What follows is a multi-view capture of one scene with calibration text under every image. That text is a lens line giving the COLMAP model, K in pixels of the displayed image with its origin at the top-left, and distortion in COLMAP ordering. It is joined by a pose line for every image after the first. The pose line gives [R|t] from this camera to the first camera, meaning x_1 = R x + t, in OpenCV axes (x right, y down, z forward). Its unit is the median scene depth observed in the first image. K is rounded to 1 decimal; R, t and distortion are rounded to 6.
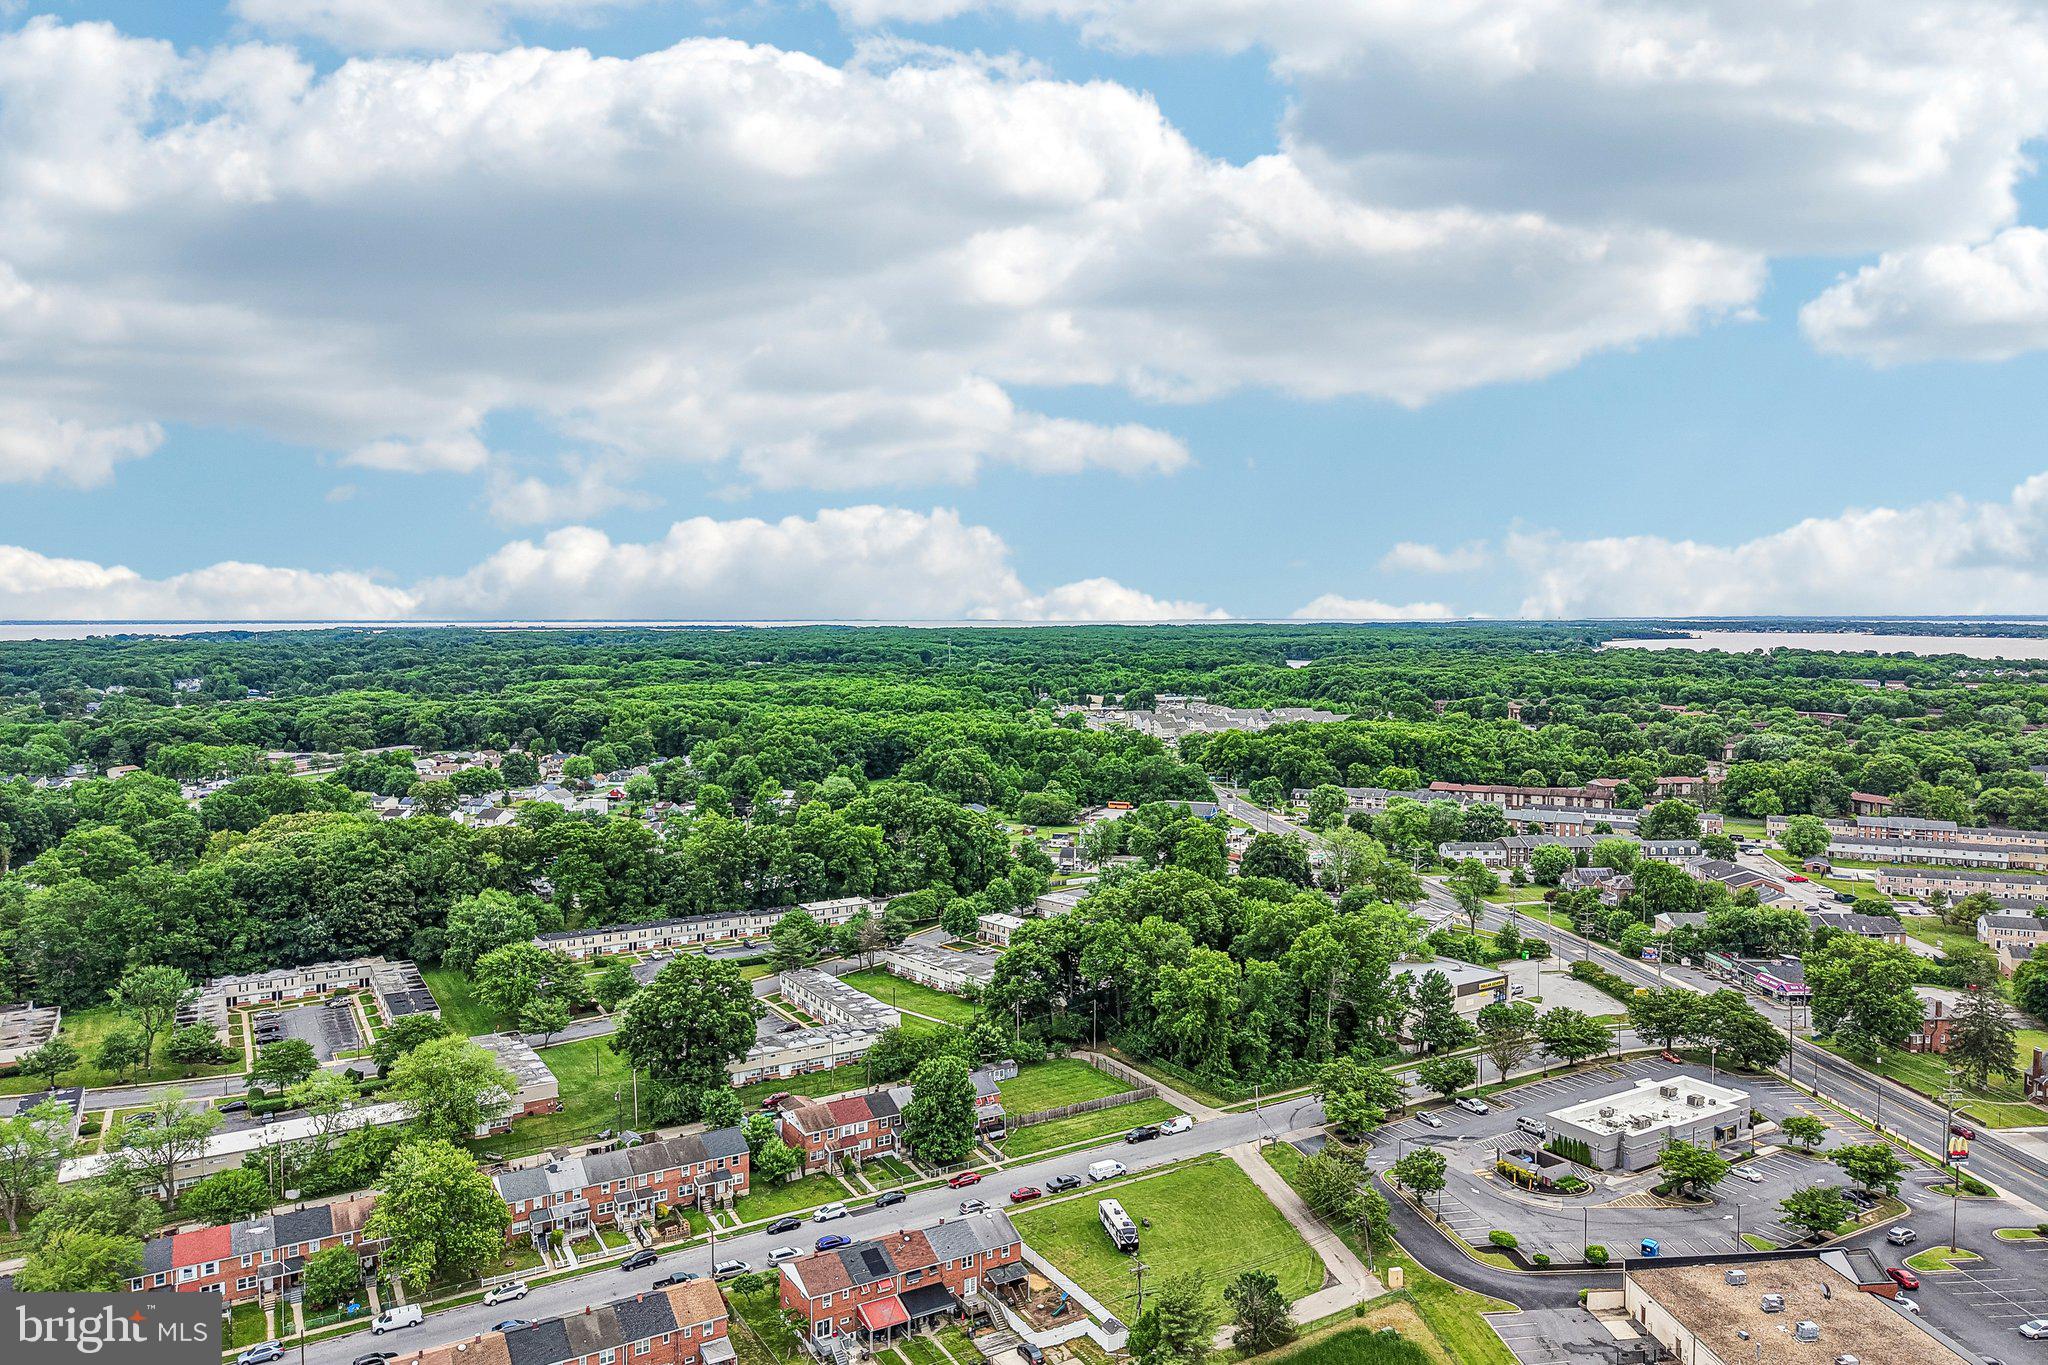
lens RADIAL K [[1374.6, 0, 1027.0], [0, 1374.6, 671.8], [0, 0, 1]] dist [0.038499, -0.036315]
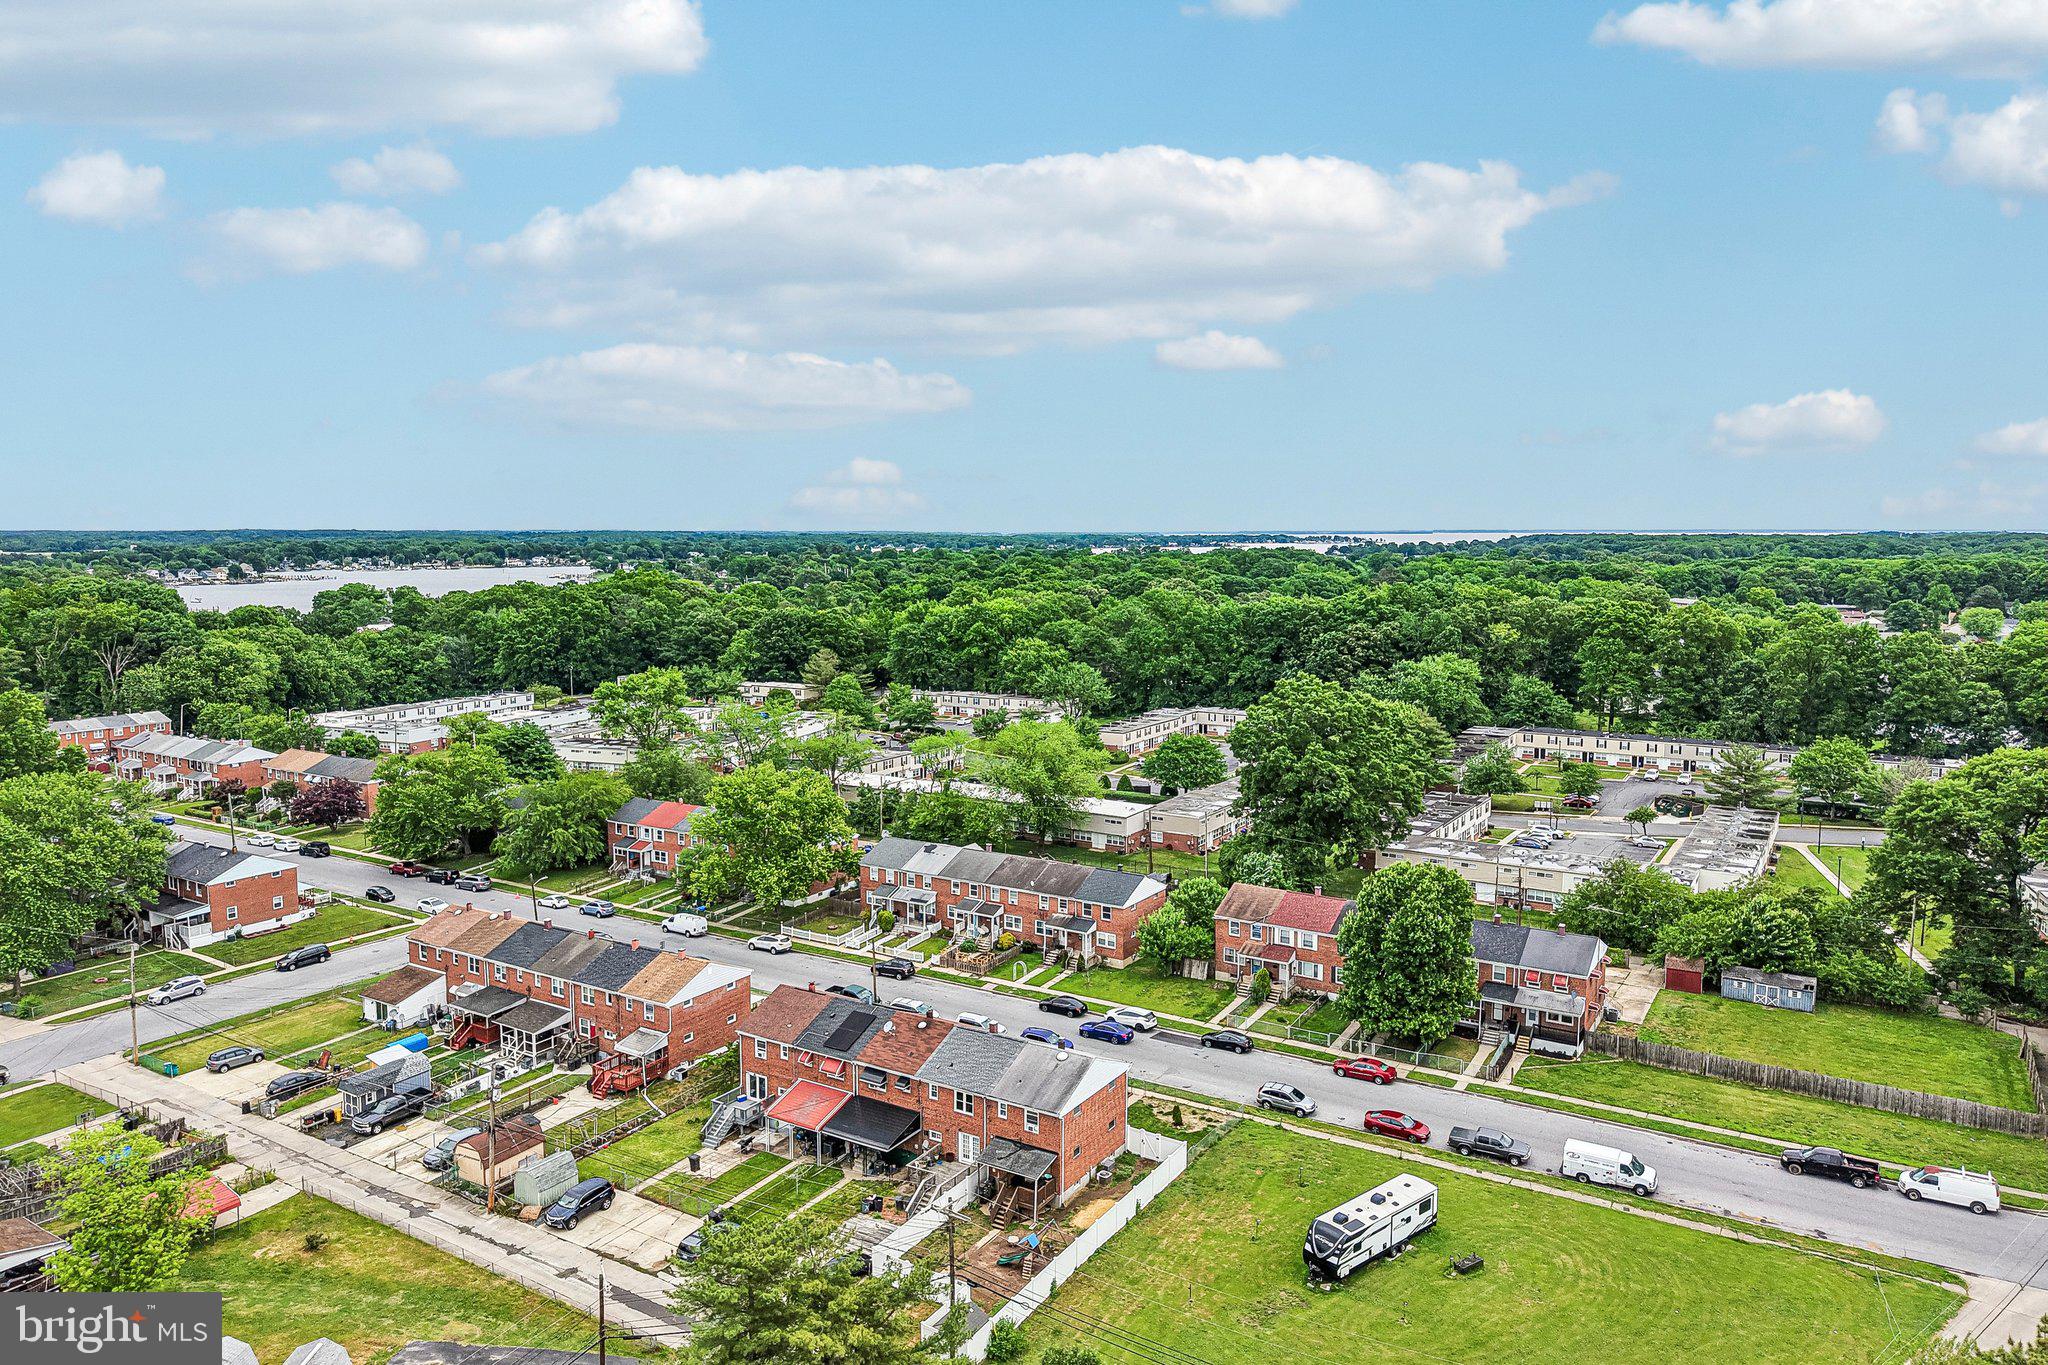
lens RADIAL K [[1364.1, 0, 1029.9], [0, 1364.1, 679.2], [0, 0, 1]] dist [0.049299, -0.046943]
pose [[0.455809, 0.098956, -0.884560, 0.296560], [-0.039129, 0.995068, 0.091155, 0.140524], [0.889217, -0.006937, 0.457432, 0.524652]]
